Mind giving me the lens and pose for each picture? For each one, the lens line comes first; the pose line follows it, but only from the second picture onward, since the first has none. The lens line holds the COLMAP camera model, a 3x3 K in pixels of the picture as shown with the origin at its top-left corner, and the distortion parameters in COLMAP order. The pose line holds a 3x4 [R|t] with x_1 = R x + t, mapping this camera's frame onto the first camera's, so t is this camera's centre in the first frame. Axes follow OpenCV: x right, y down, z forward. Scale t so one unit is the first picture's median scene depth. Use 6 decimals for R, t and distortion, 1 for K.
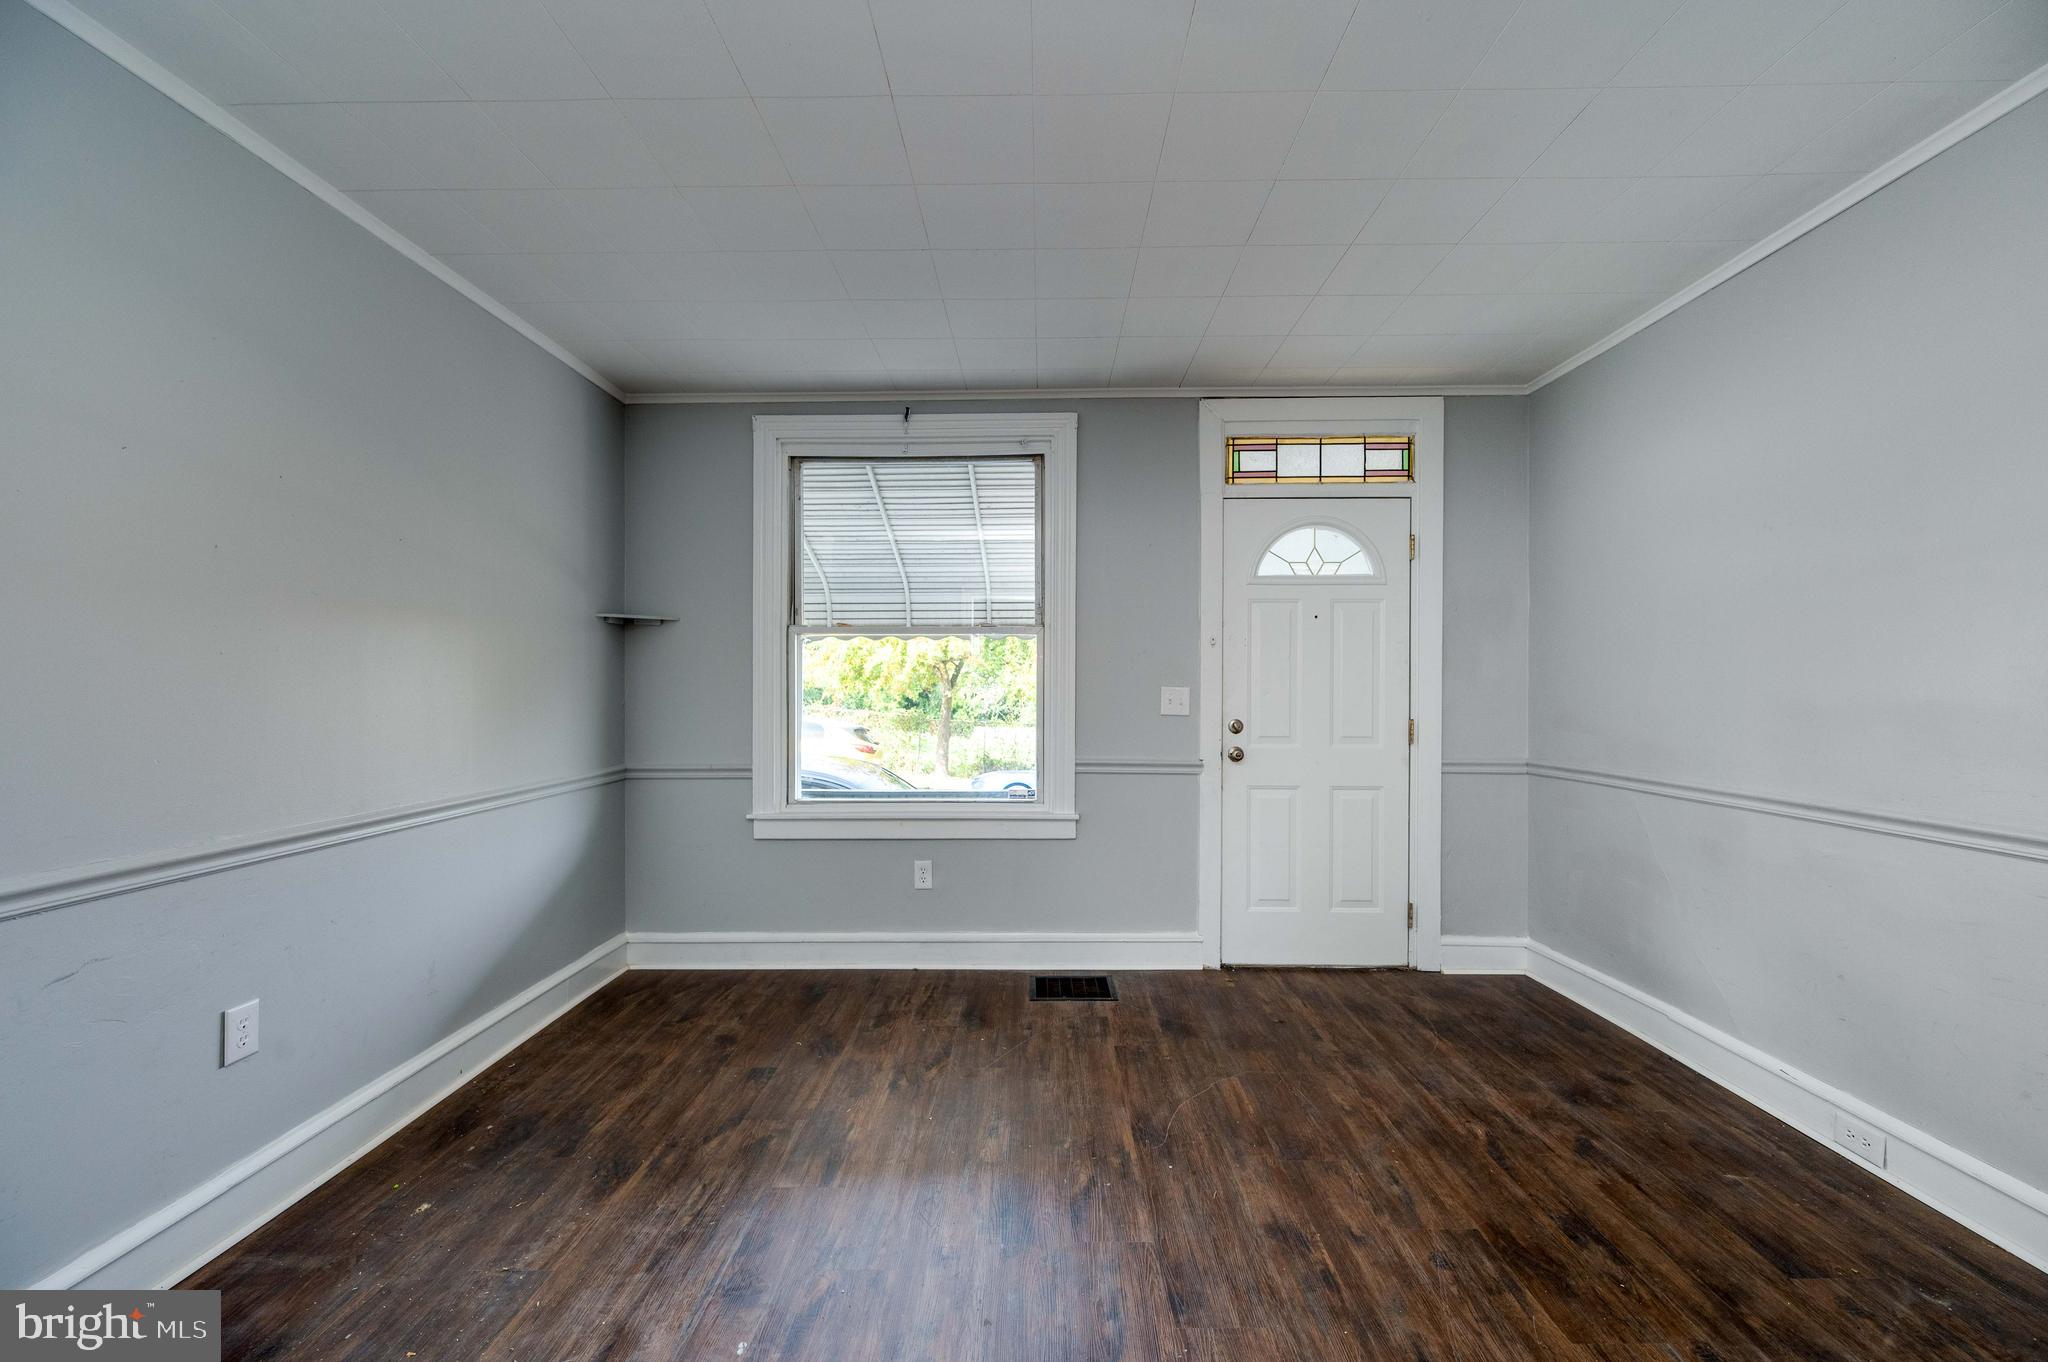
lens RADIAL K [[824.2, 0, 1044.9], [0, 824.2, 679.0], [0, 0, 1]] dist [0.000908, -0.000484]
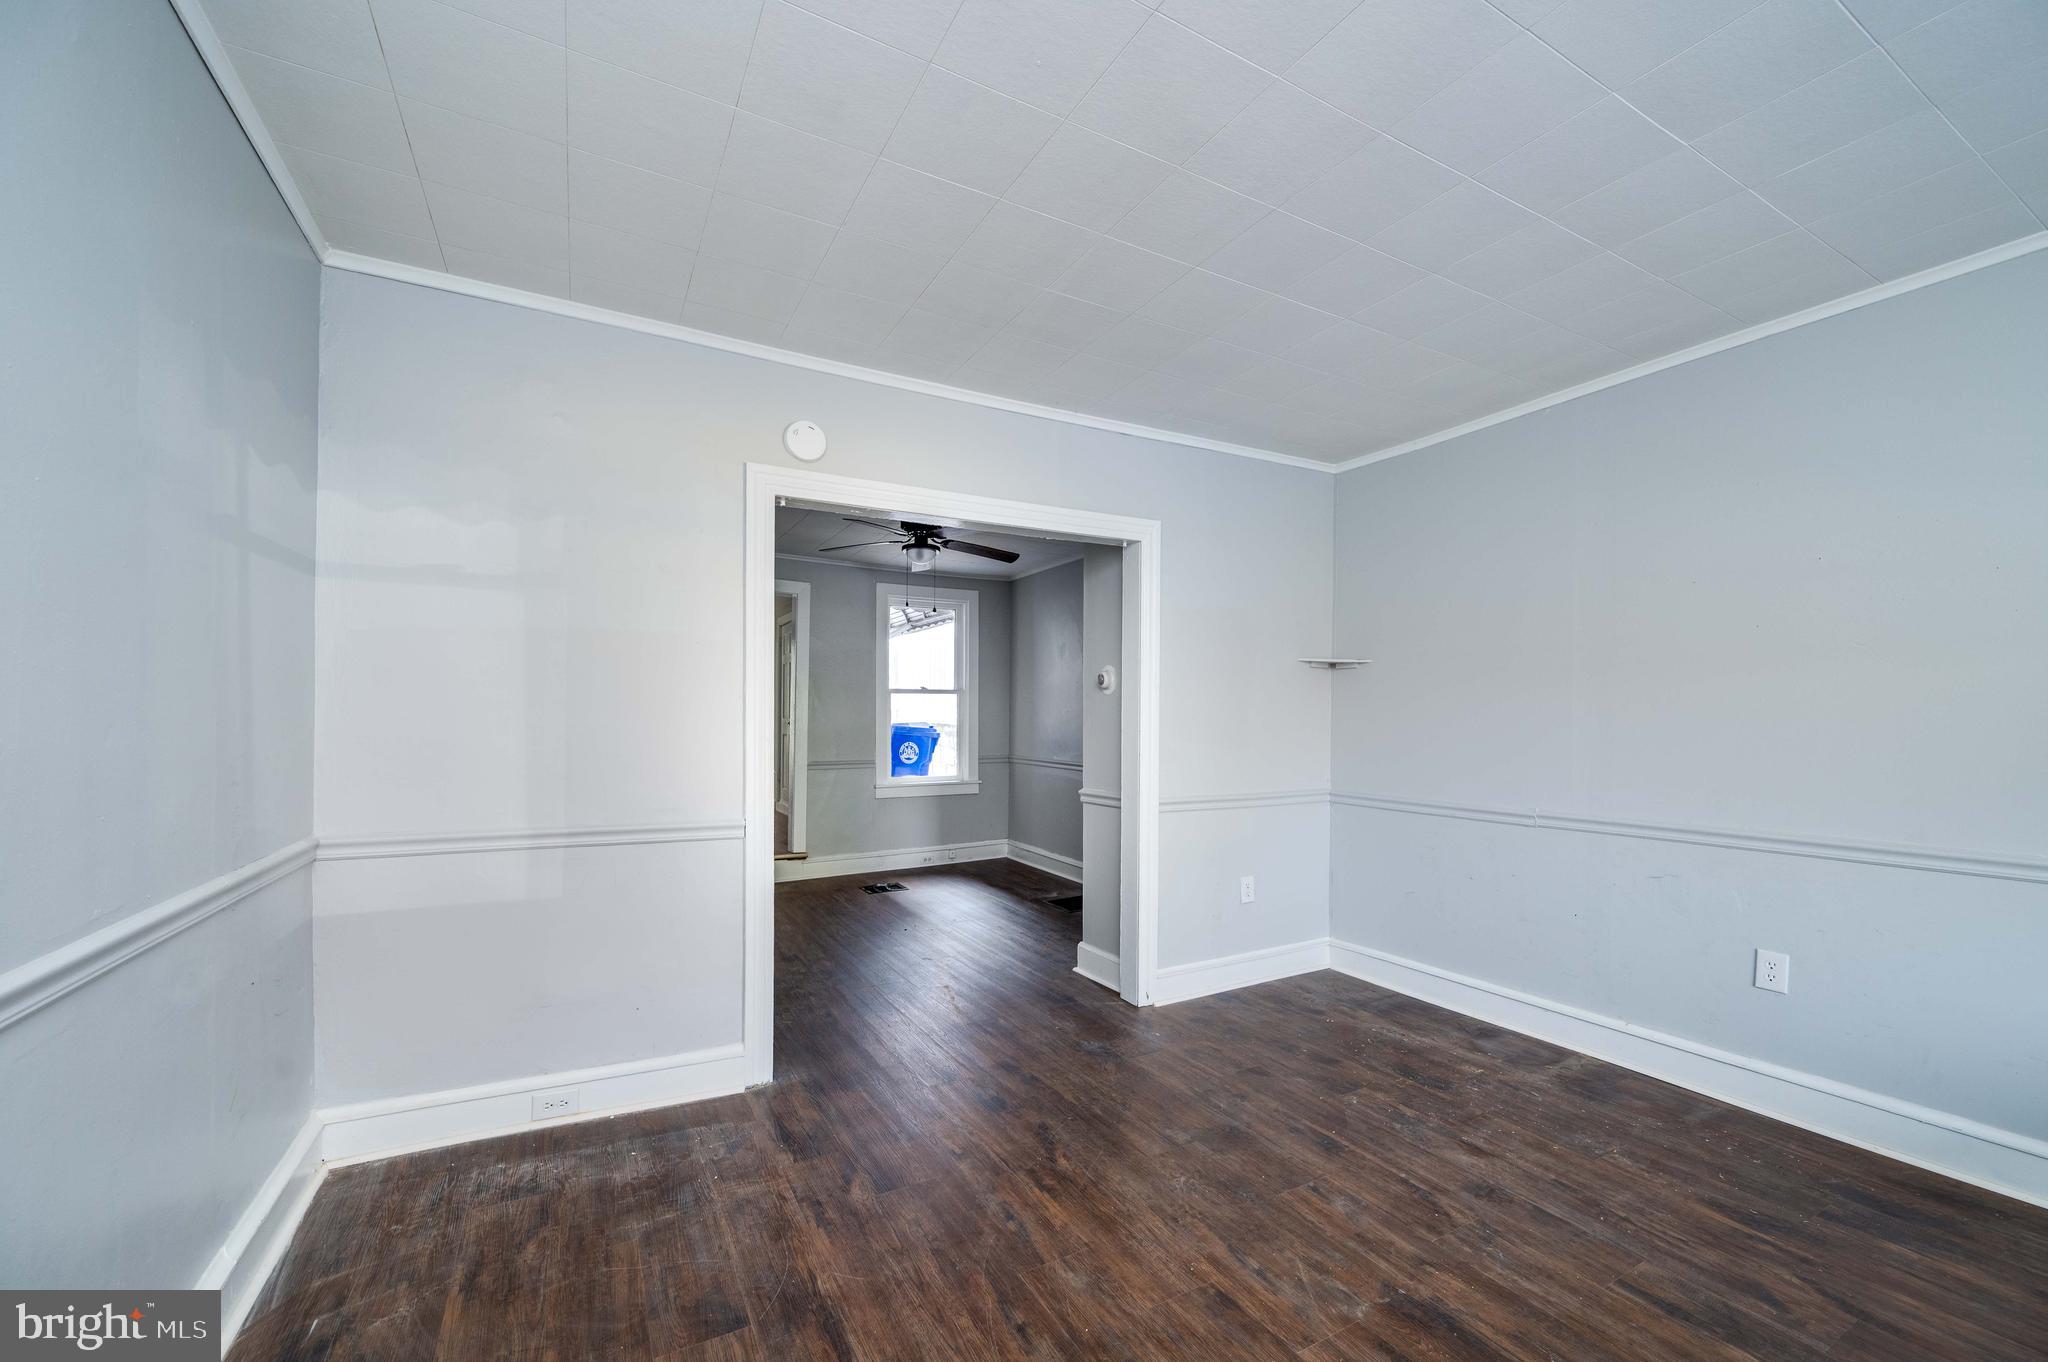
lens RADIAL K [[824.2, 0, 1044.9], [0, 824.2, 679.0], [0, 0, 1]] dist [0.000908, -0.000484]
pose [[-0.869683, -0.021267, -0.493152, 2.938356], [0.006260, 0.998516, -0.054100, -0.015009], [0.493570, -0.050137, -0.868260, 5.957710]]
